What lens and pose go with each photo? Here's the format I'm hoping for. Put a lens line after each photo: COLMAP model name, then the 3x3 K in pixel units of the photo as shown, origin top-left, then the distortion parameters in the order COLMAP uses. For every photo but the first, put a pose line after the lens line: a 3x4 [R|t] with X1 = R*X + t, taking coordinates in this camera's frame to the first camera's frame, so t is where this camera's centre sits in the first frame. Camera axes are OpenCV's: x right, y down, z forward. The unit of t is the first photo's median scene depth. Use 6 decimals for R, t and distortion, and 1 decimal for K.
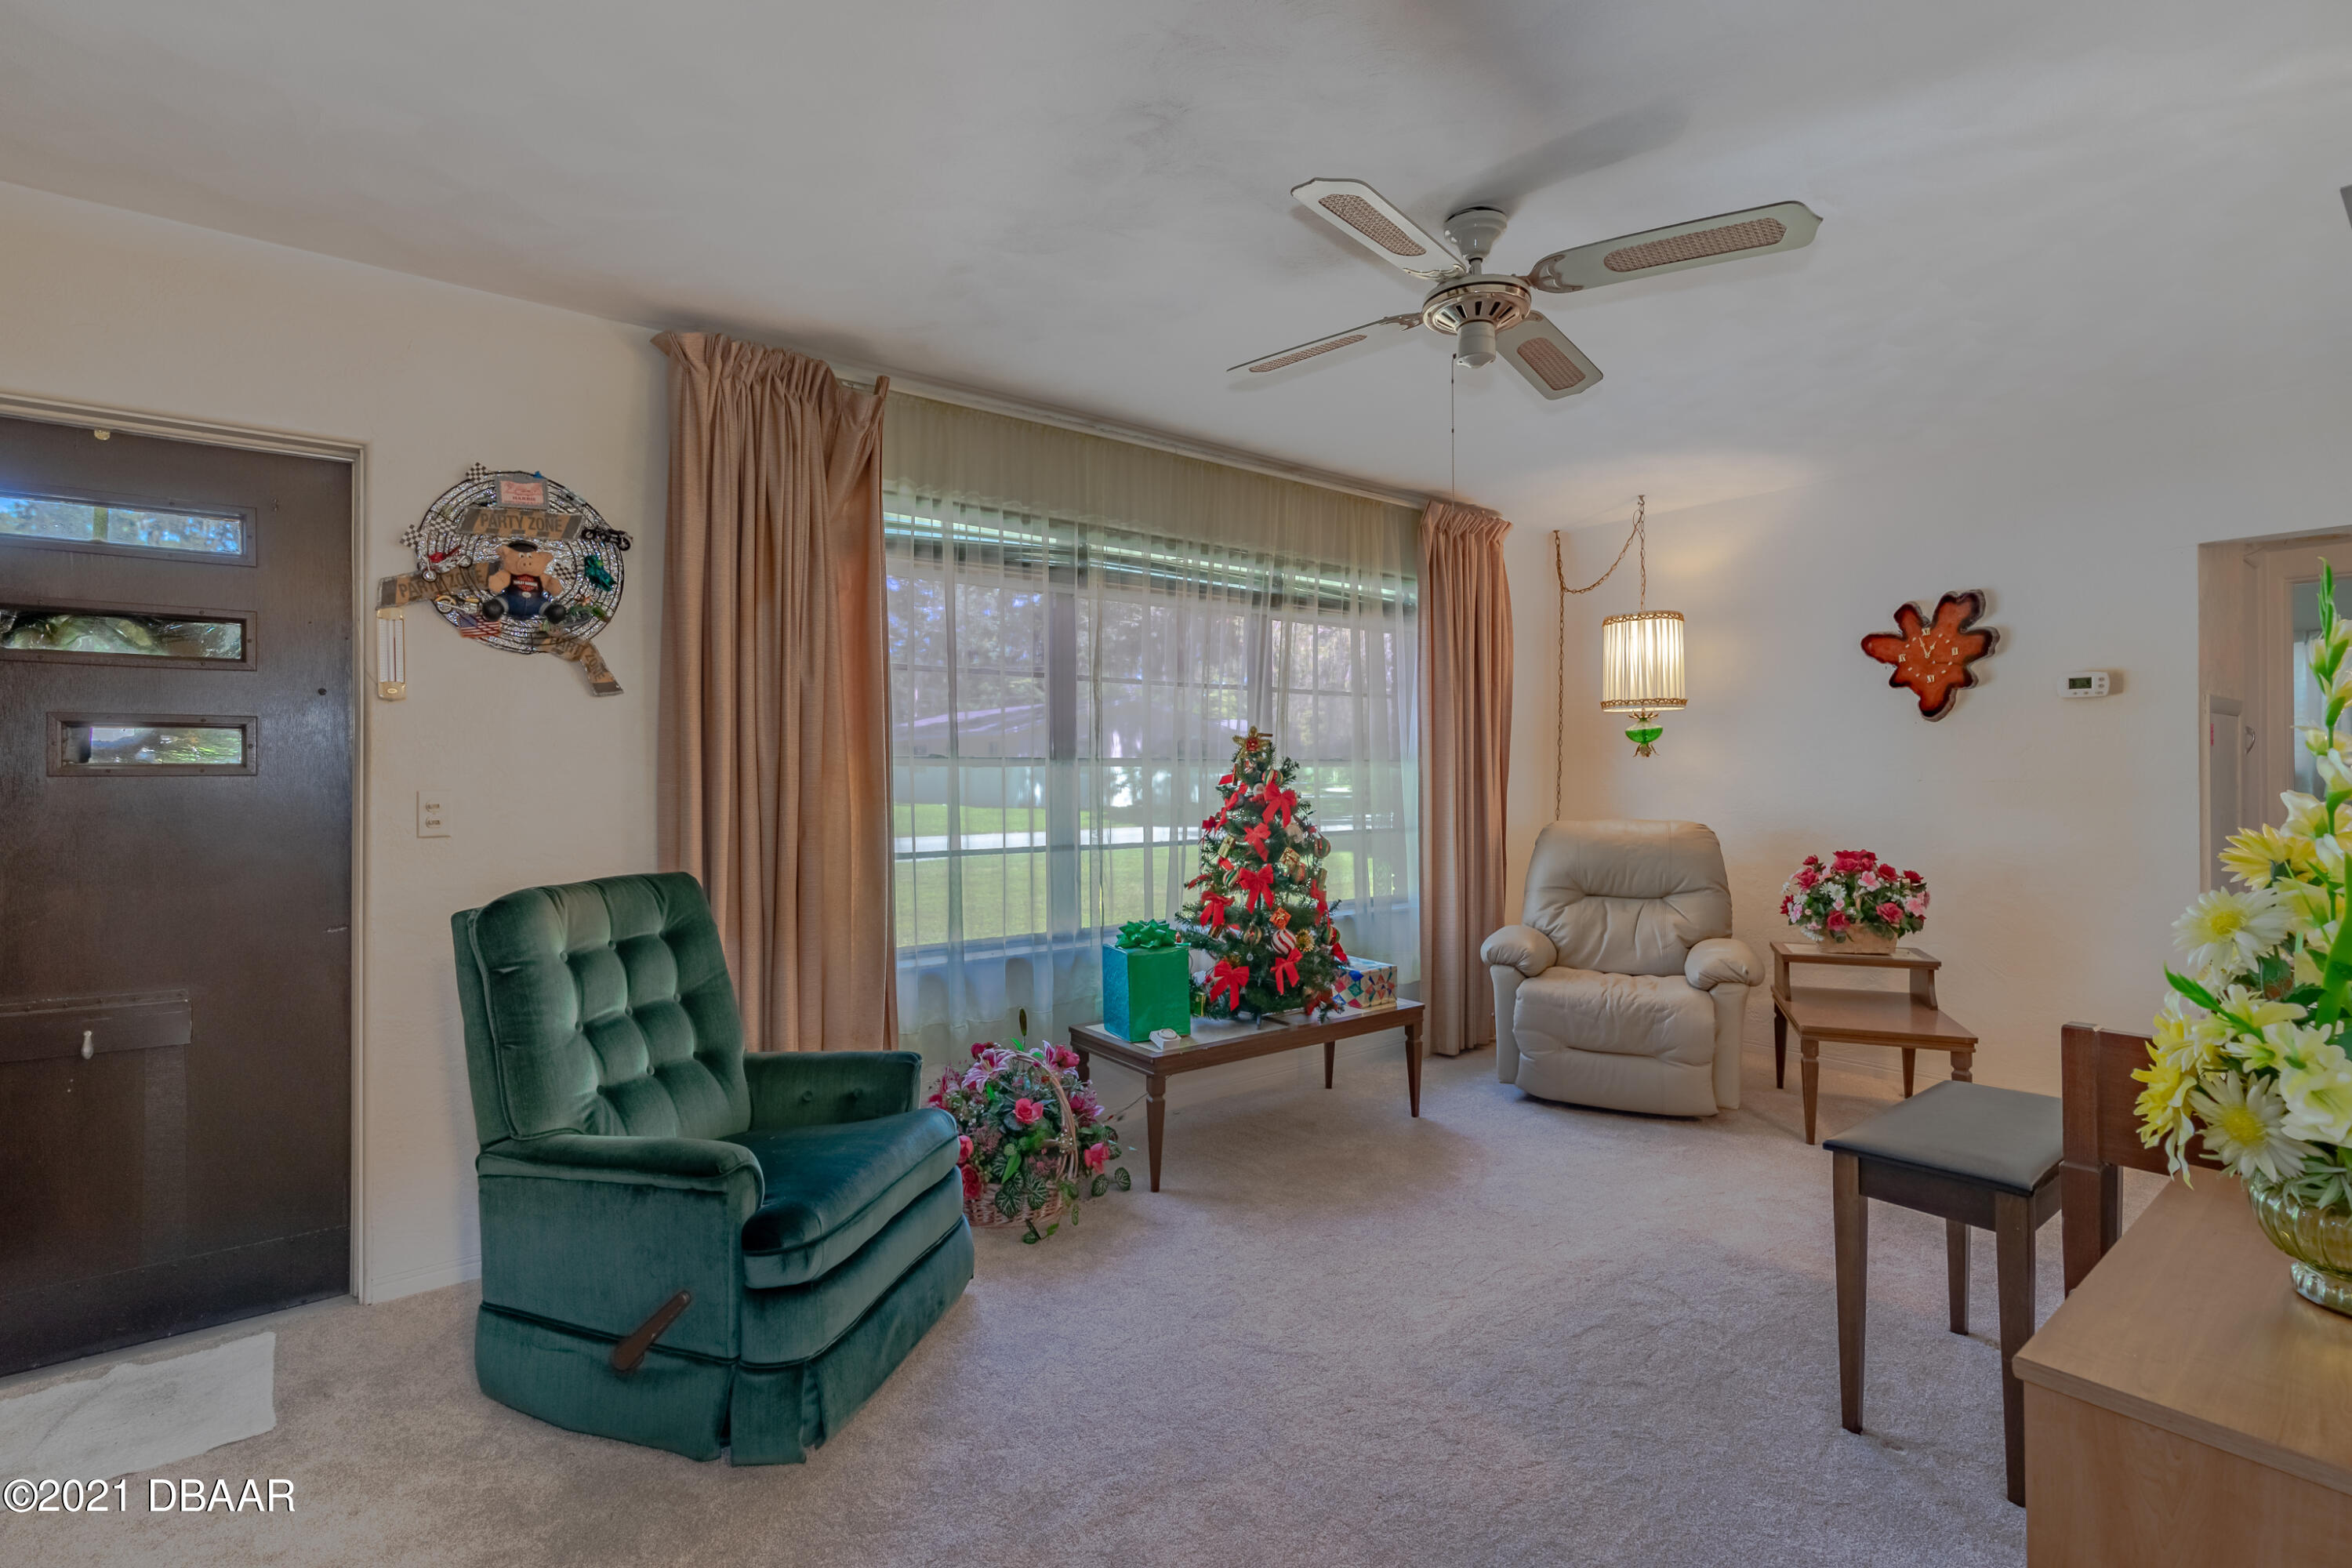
lens RADIAL K [[1099.6, 0, 1224.1], [0, 1099.6, 789.2], [0, 0, 1]] dist [-0.001177, 0.004322]
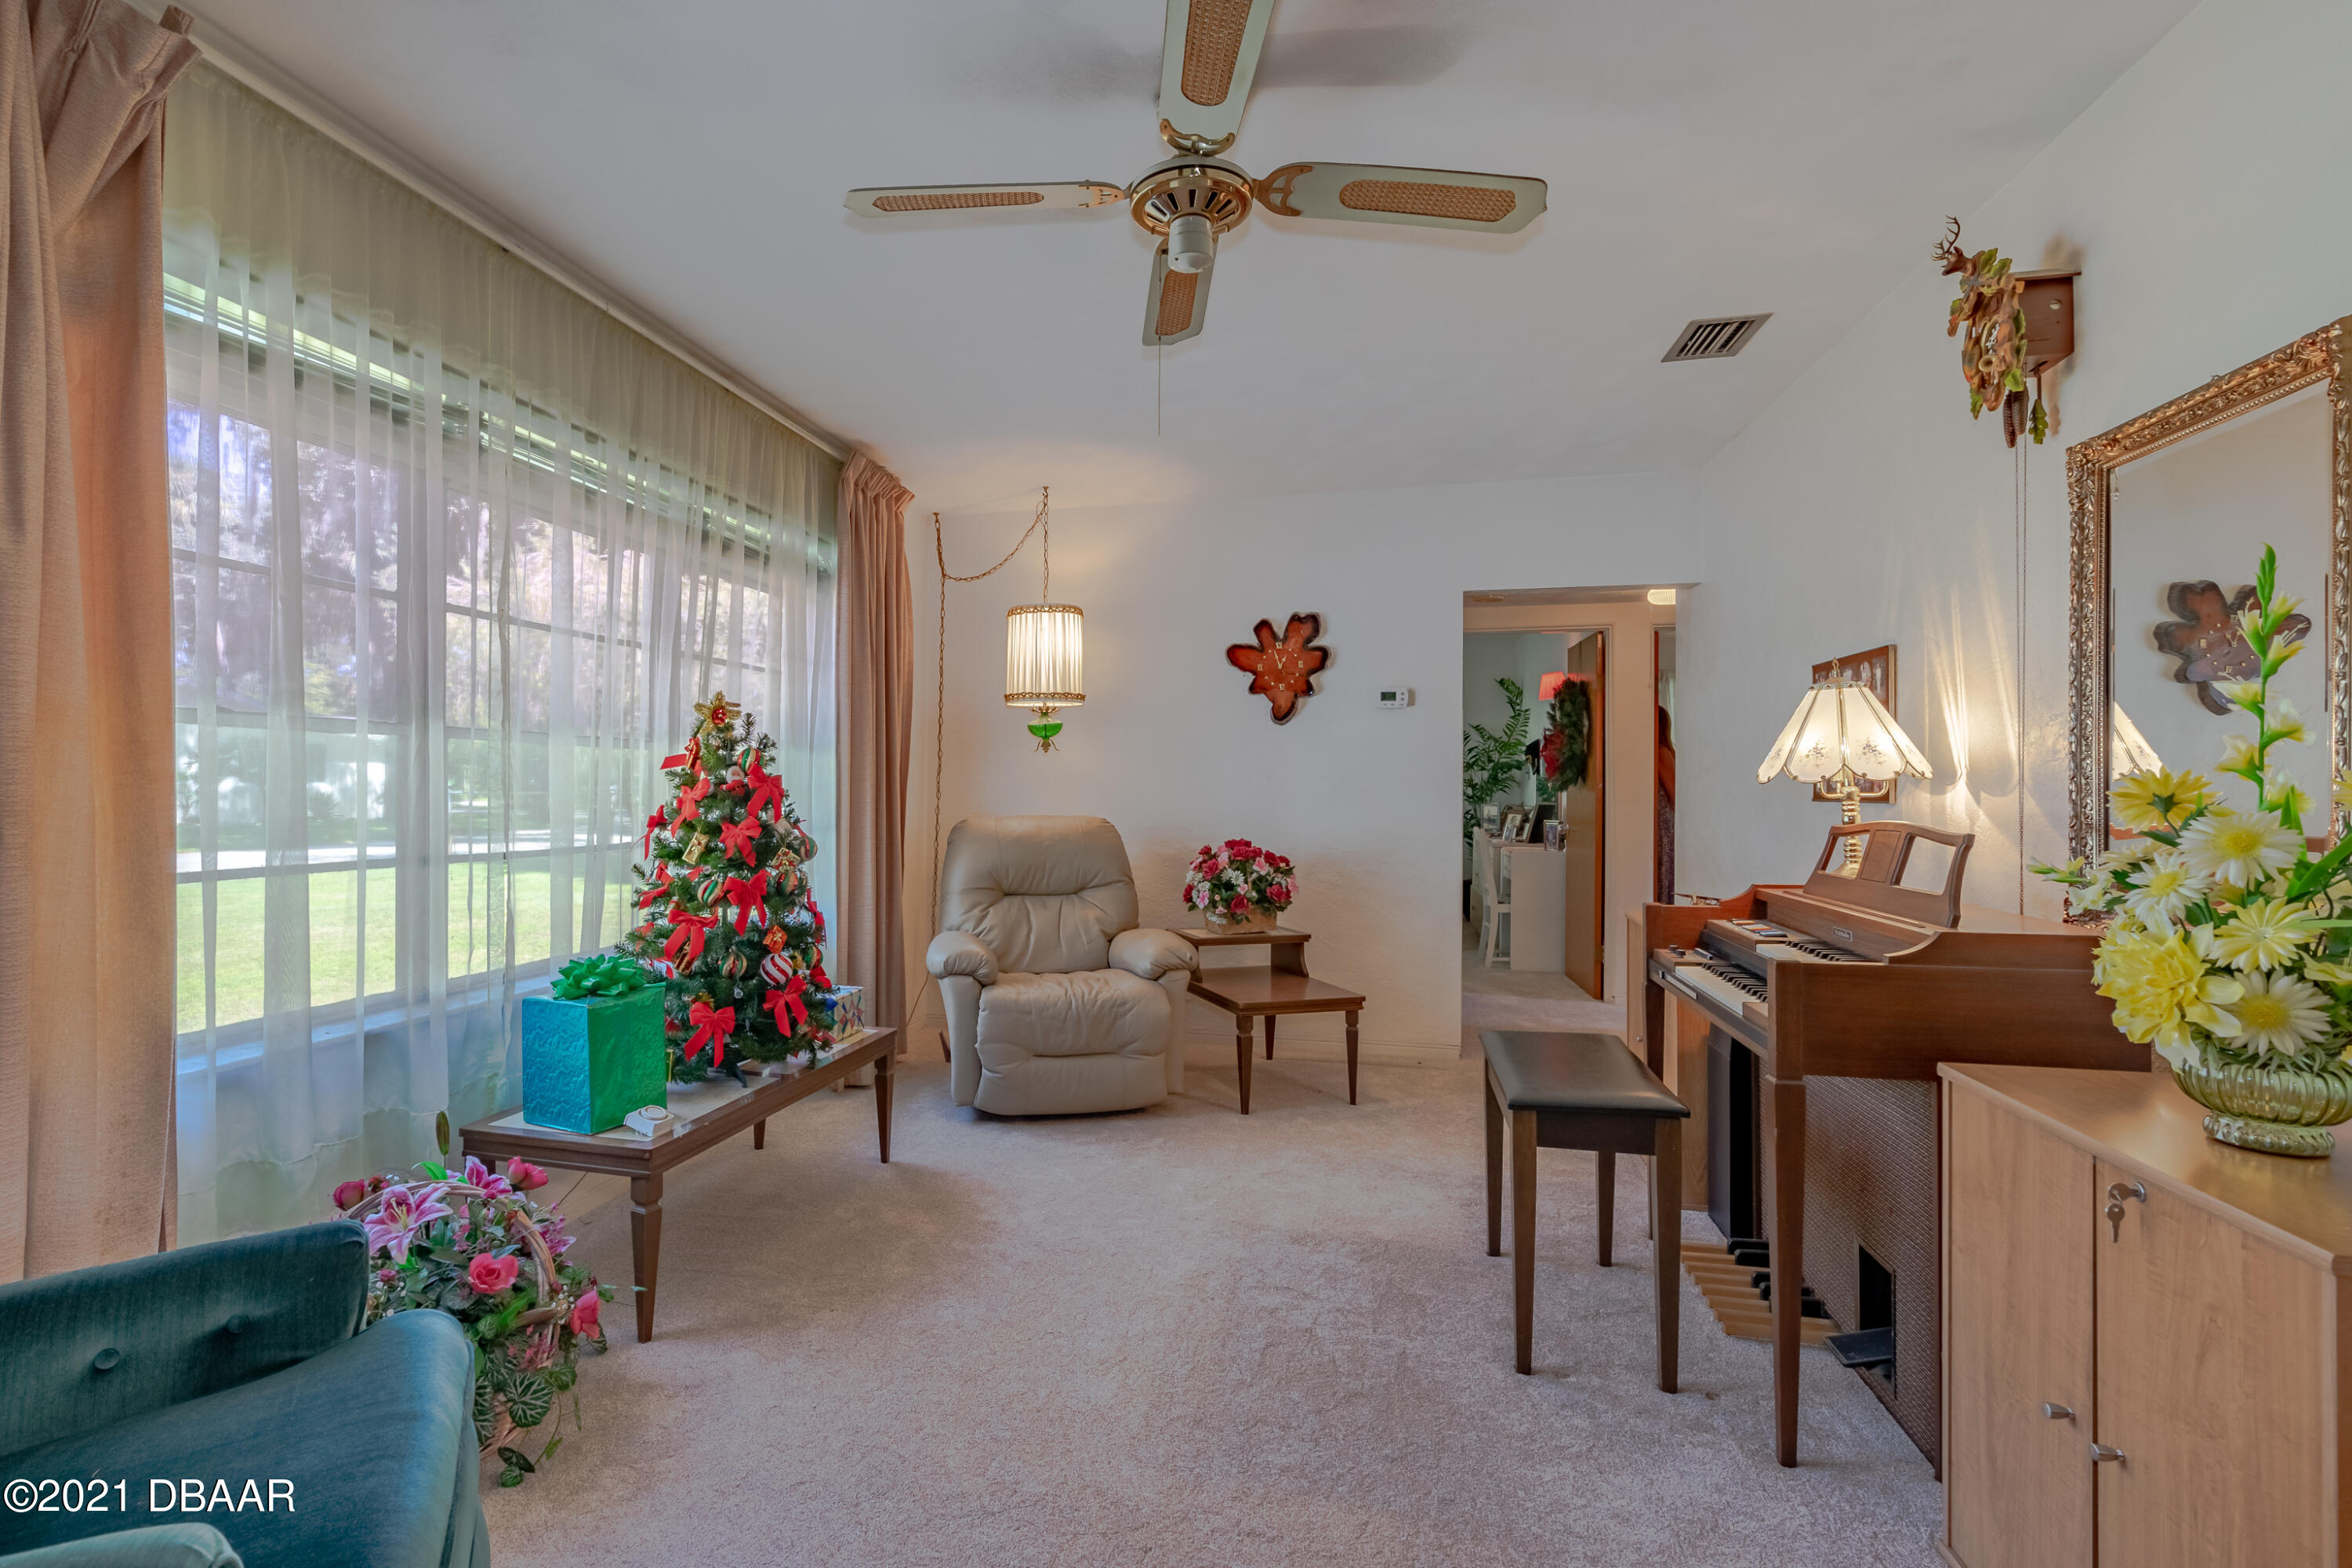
lens RADIAL K [[1099.6, 0, 1084.0], [0, 1099.6, 793.5], [0, 0, 1]] dist [-0.001177, 0.004322]
pose [[0.803108, 0.001881, 0.595831, -0.218748], [0.004303, 0.999951, -0.008957, 0.020455], [-0.595819, 0.009758, 0.803060, 0.226030]]
